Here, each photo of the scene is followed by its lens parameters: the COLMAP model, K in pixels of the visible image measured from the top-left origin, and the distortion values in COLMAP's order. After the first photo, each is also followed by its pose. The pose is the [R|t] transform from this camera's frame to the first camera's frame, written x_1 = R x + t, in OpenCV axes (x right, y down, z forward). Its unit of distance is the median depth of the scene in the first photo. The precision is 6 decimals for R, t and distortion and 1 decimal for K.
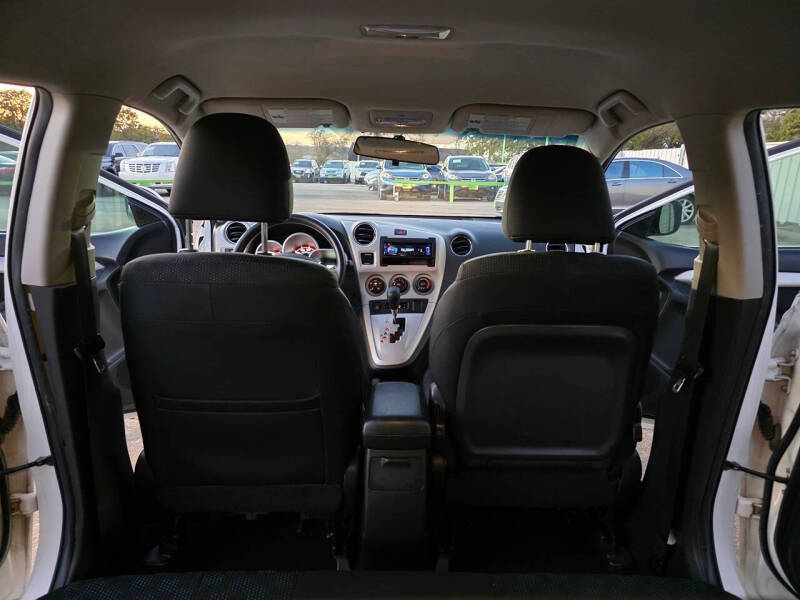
lens RADIAL K [[537.8, 0, 405.4], [0, 537.8, 294.8], [0, 0, 1]] dist [0.051424, -0.046587]
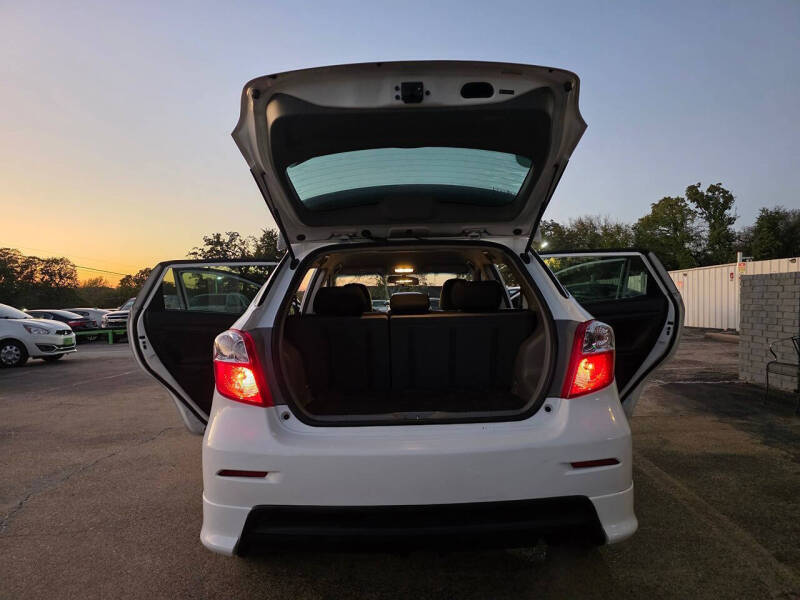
lens RADIAL K [[537.8, 0, 406.8], [0, 537.8, 301.0], [0, 0, 1]] dist [0.051424, -0.046587]
pose [[0.998575, -0.053134, -0.004928, 0.000660], [0.050357, 0.968867, -0.242407, 0.042621], [0.017655, 0.241814, 0.970162, -0.129755]]
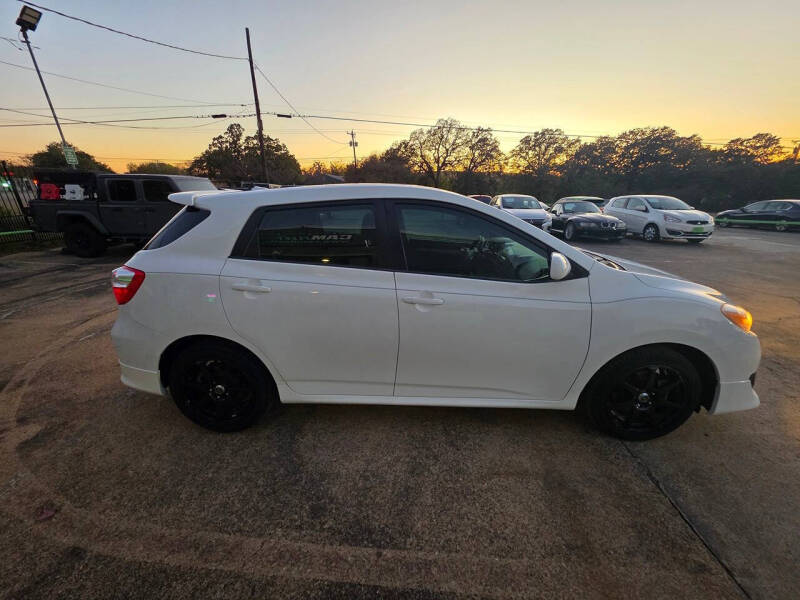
lens RADIAL K [[327.7, 0, 400.6], [0, 327.7, 302.3], [0, 0, 1]] dist [-0.005014, 0.000760]
pose [[-0.066273, 0.290297, -0.954639, 0.137204], [-0.244338, 0.922892, 0.297605, -0.020141], [0.967423, 0.252978, 0.009768, 0.071912]]
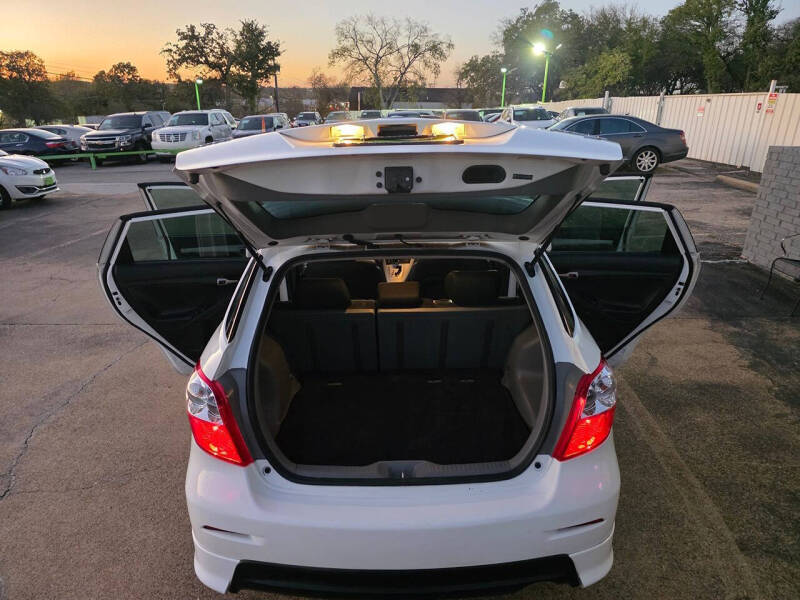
lens RADIAL K [[537.8, 0, 398.1], [0, 537.8, 299.0], [0, 0, 1]] dist [0.051424, -0.046587]
pose [[0.999016, -0.033804, -0.028699, 0.004401], [0.036747, 0.993347, 0.109136, -0.006084], [0.024819, -0.110083, 0.993612, -0.120176]]
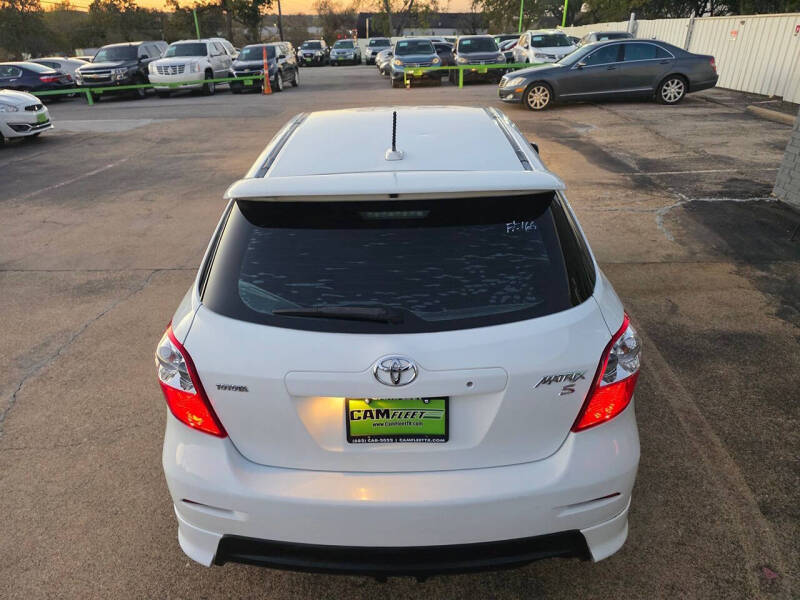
lens RADIAL K [[537.8, 0, 400.6], [0, 537.8, 301.4], [0, 0, 1]] dist [0.051424, -0.046587]
pose [[0.998235, -0.032801, -0.049501, 0.007006], [0.042996, 0.974210, 0.221508, -0.006376], [0.040958, -0.223246, 0.973901, -0.106329]]
